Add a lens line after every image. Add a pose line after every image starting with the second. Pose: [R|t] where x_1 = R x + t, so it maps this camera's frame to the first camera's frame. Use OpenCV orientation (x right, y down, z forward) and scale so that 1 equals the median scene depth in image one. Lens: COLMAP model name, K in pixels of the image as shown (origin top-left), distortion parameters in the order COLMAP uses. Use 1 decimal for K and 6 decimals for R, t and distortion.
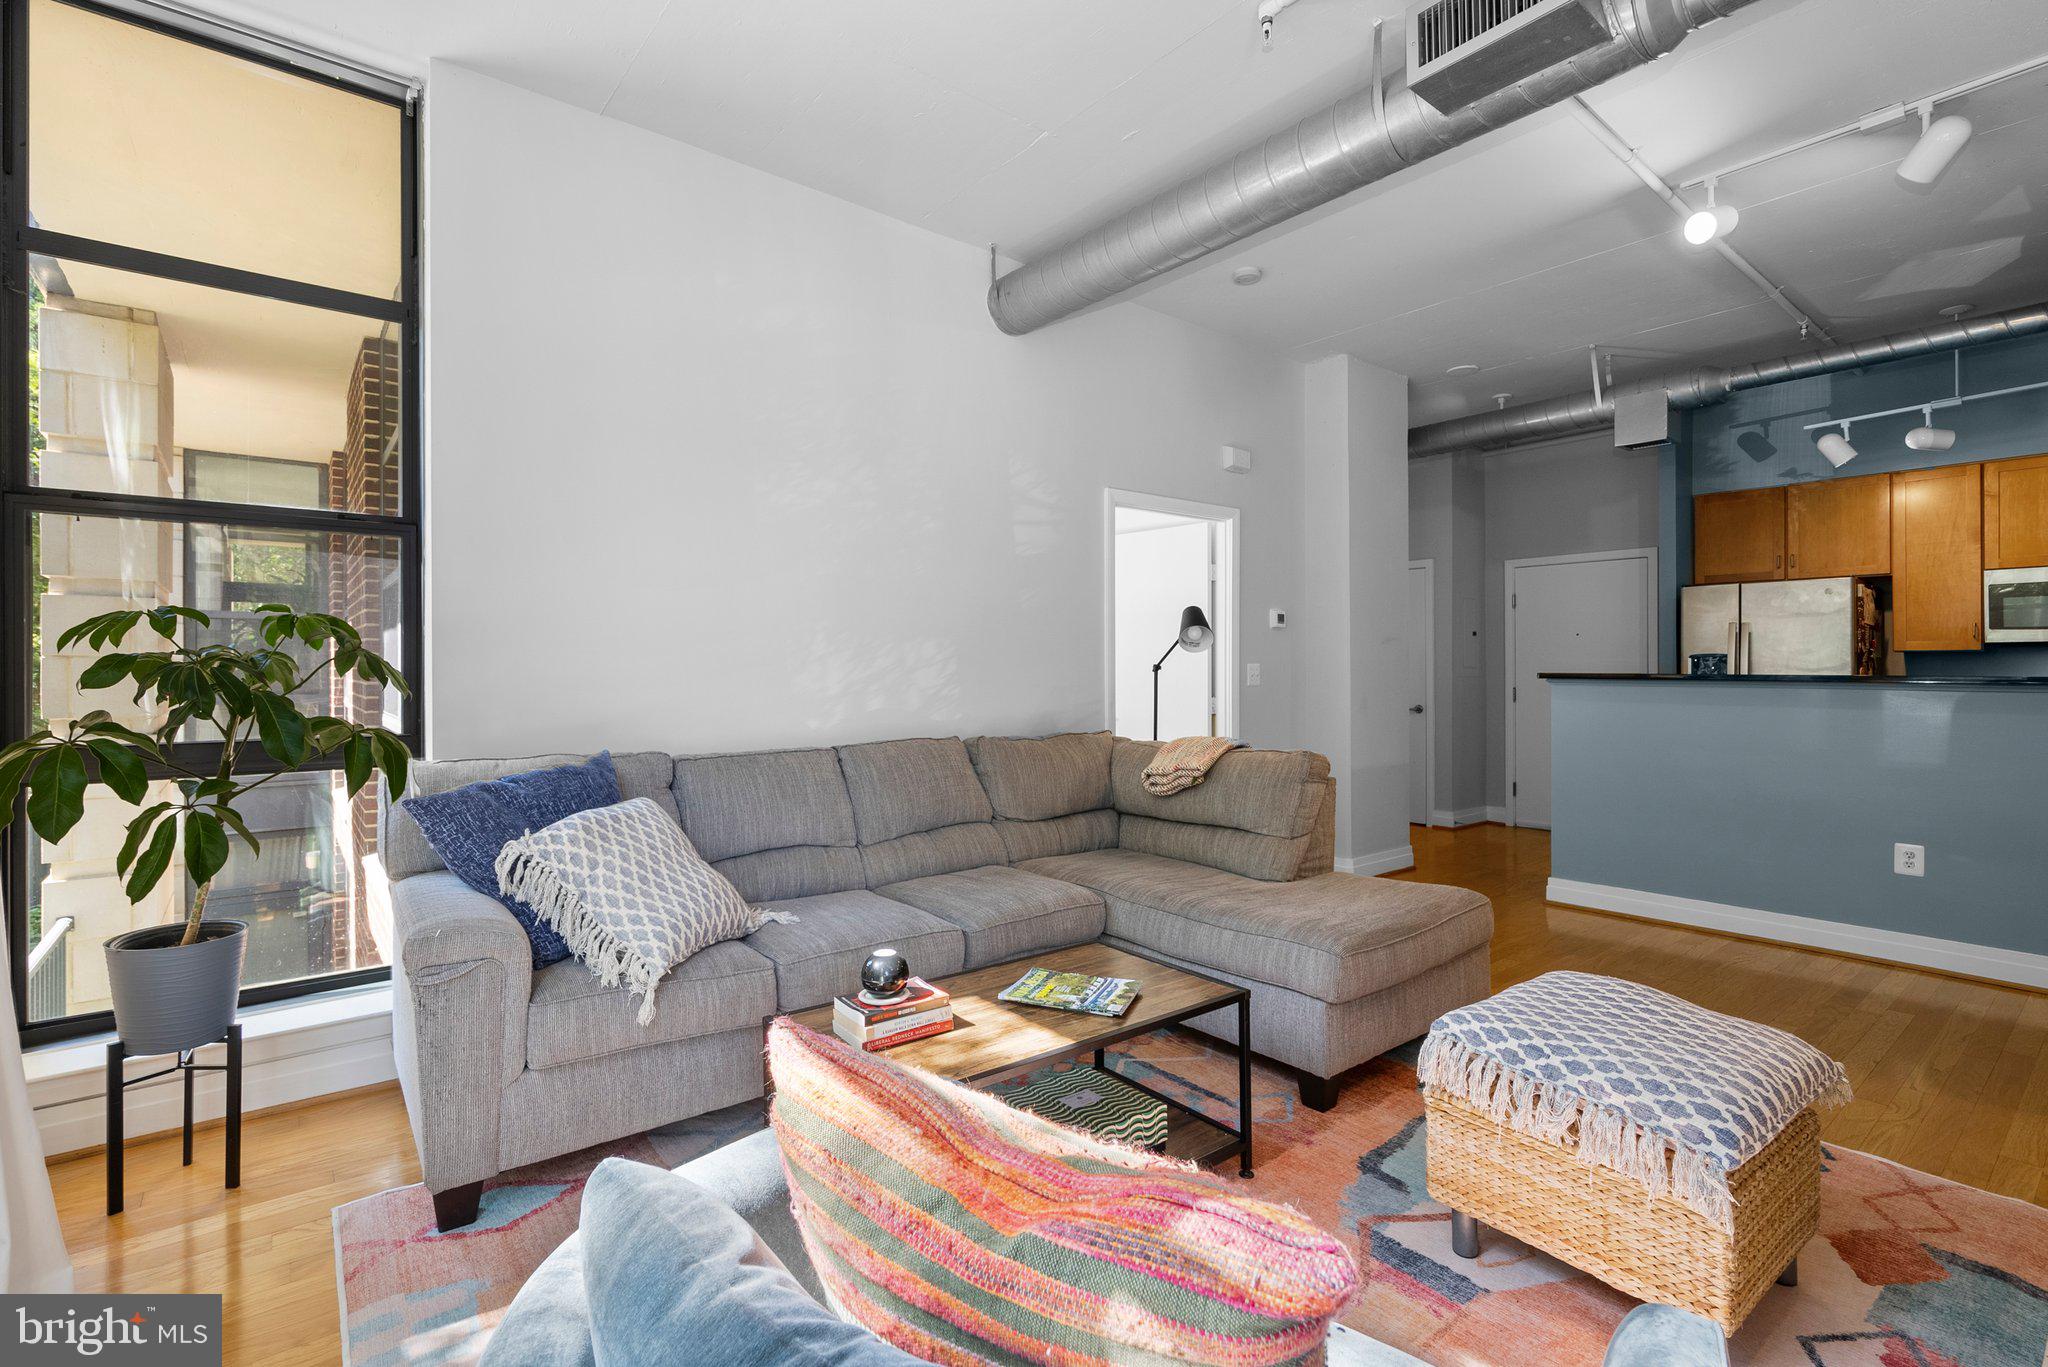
lens RADIAL K [[947.0, 0, 1034.1], [0, 947.0, 671.9], [0, 0, 1]] dist [-0.005775, 0.003209]
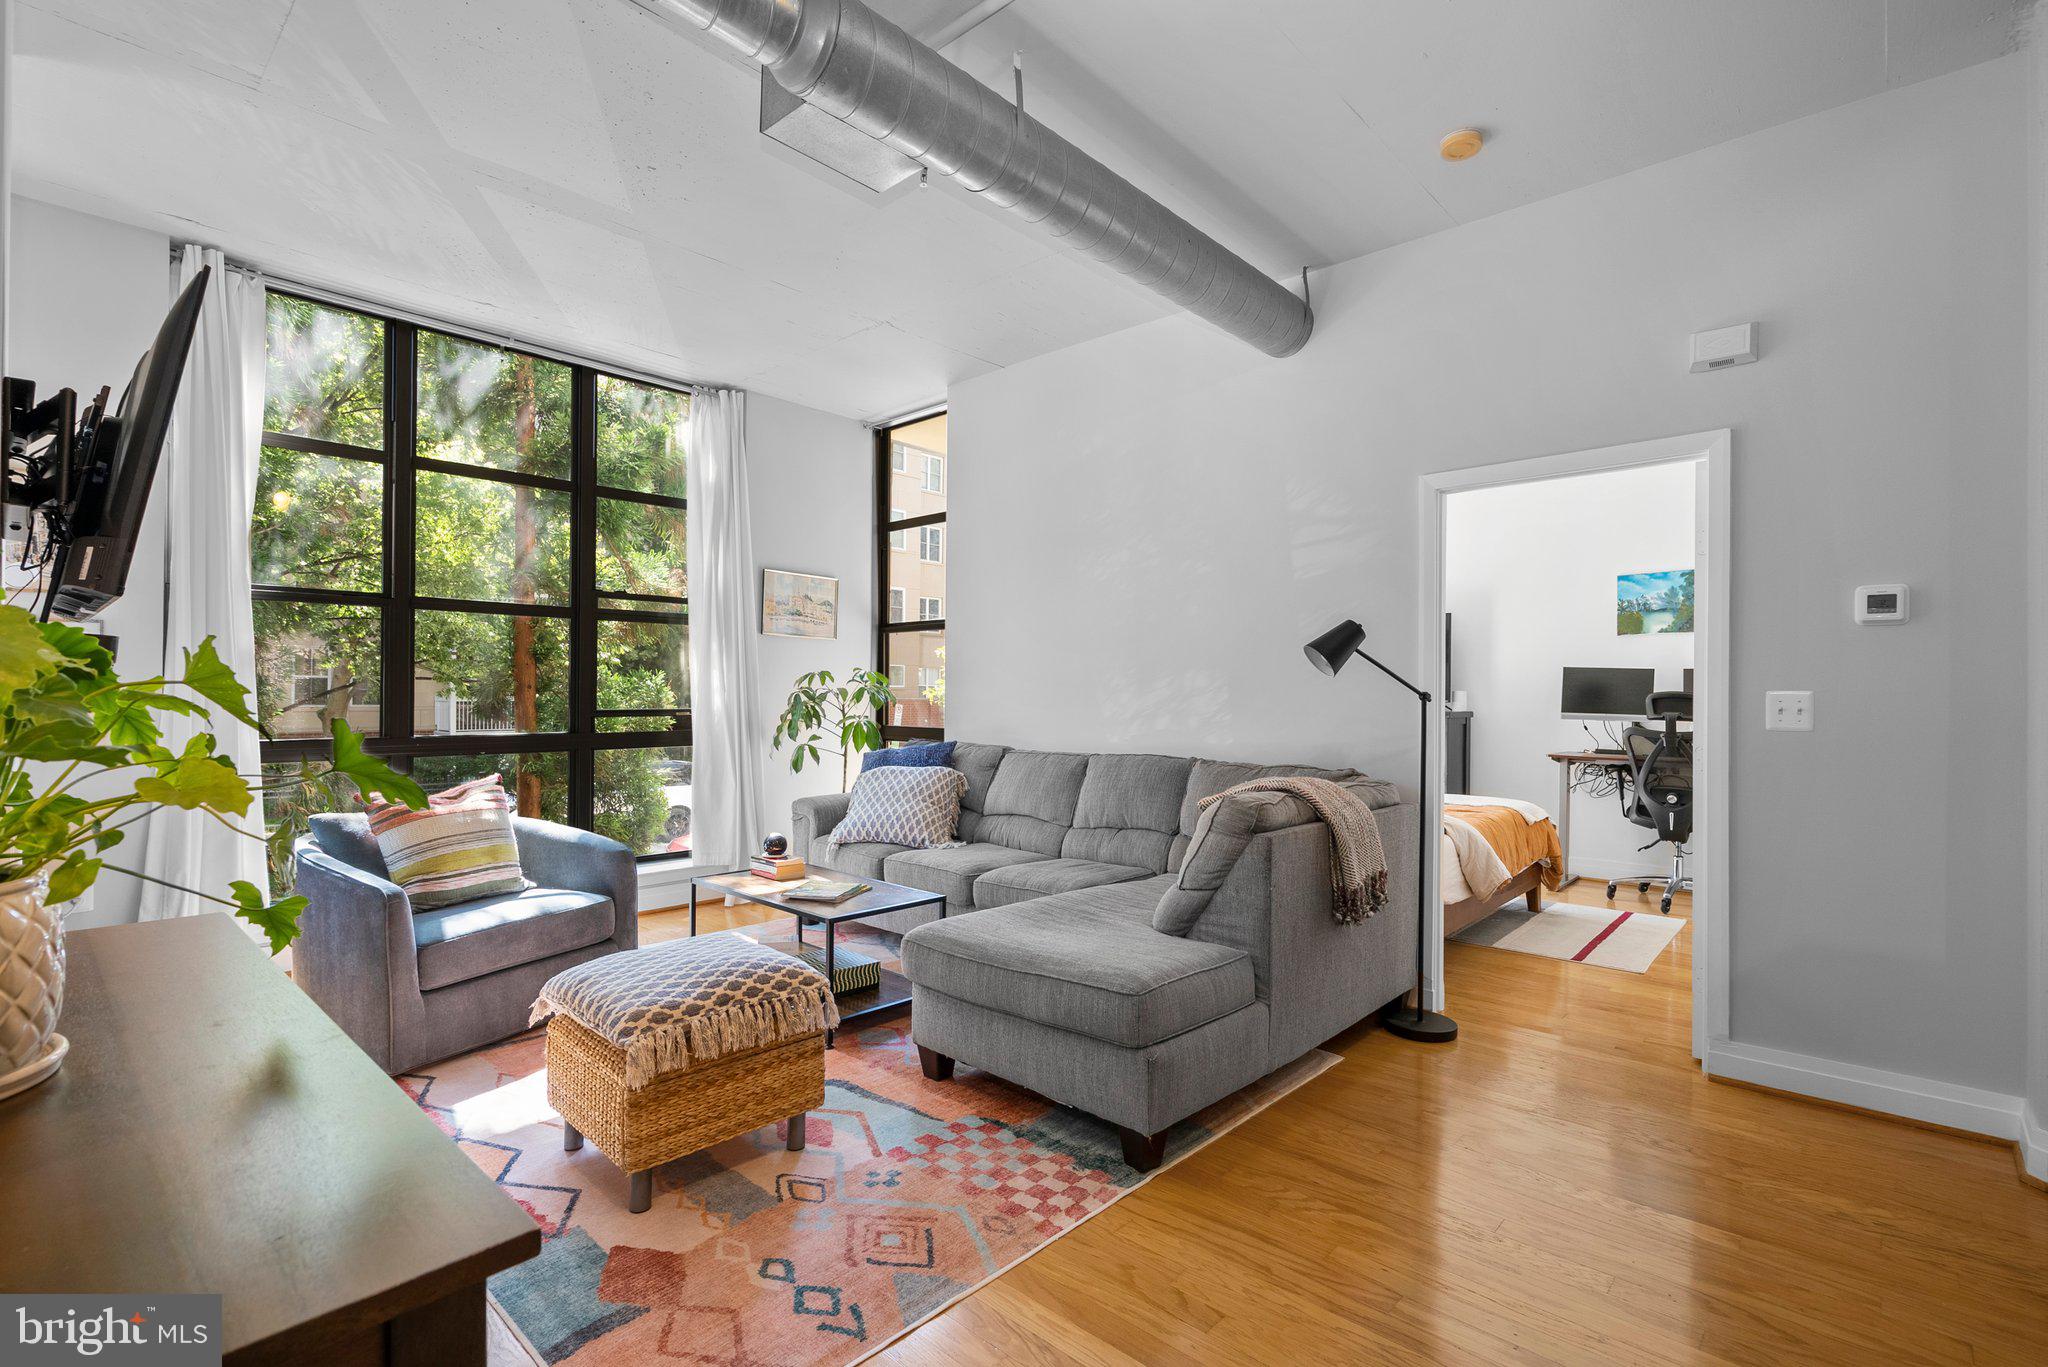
lens RADIAL K [[947.0, 0, 1012.7], [0, 947.0, 679.7], [0, 0, 1]] dist [-0.005775, 0.003209]
pose [[0.125714, -0.015905, -0.991939, 0.926331], [-0.011407, 0.999782, -0.017477, -0.000918], [0.992001, 0.013512, 0.125505, 0.605723]]
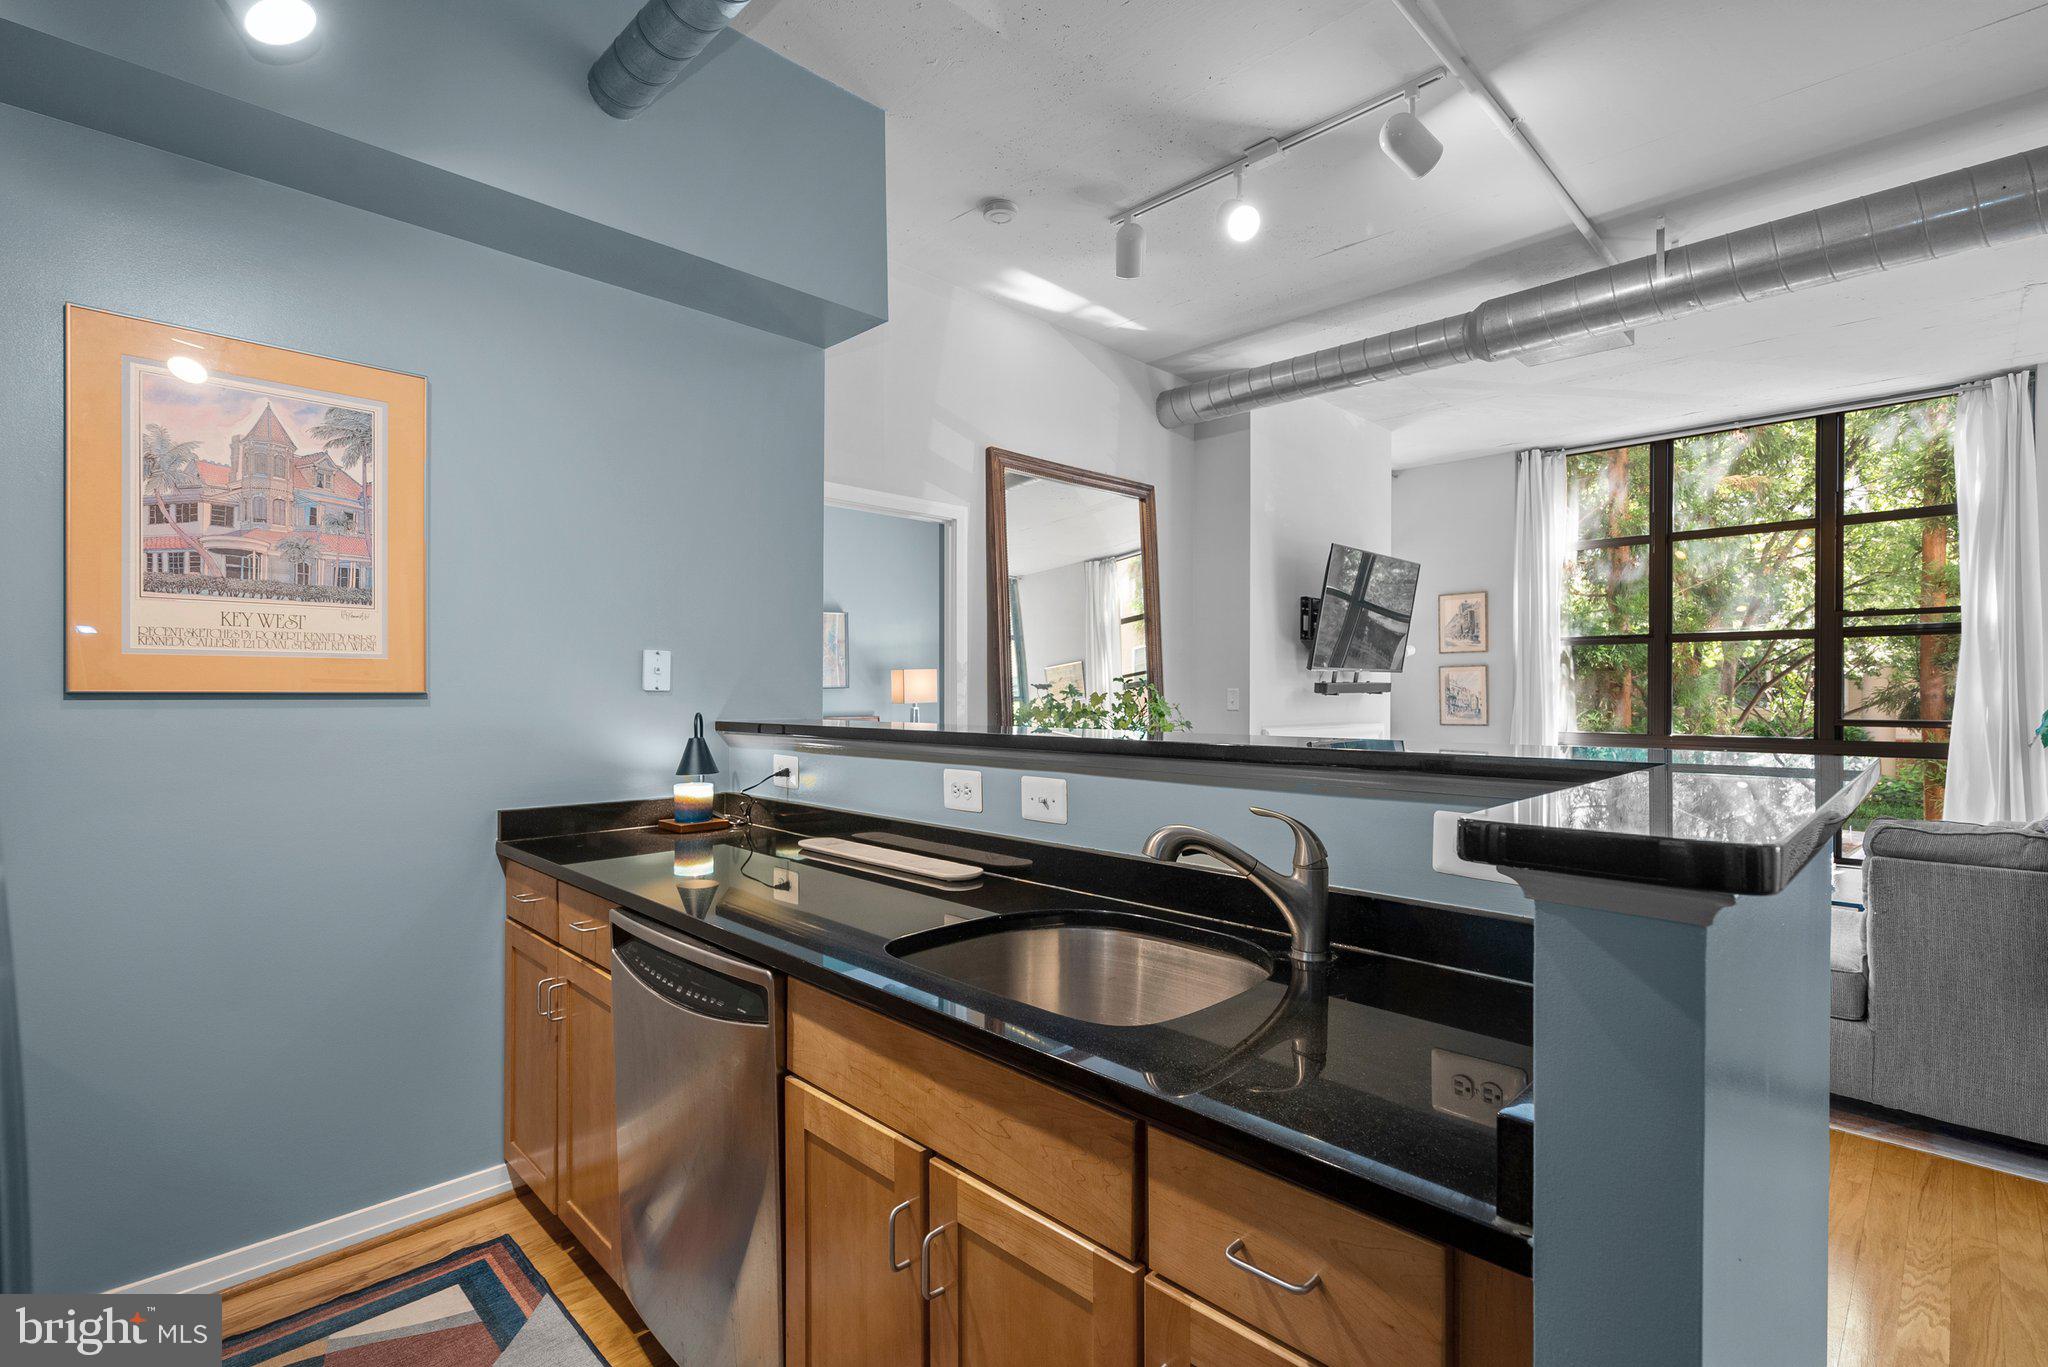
lens RADIAL K [[947.0, 0, 1009.5], [0, 947.0, 694.1], [0, 0, 1]] dist [-0.005775, 0.003209]
pose [[-0.994795, -0.001363, -0.101890, 0.974452], [-0.002085, 0.999973, 0.006981, -0.020028], [0.101877, 0.007158, -0.994771, 1.506277]]
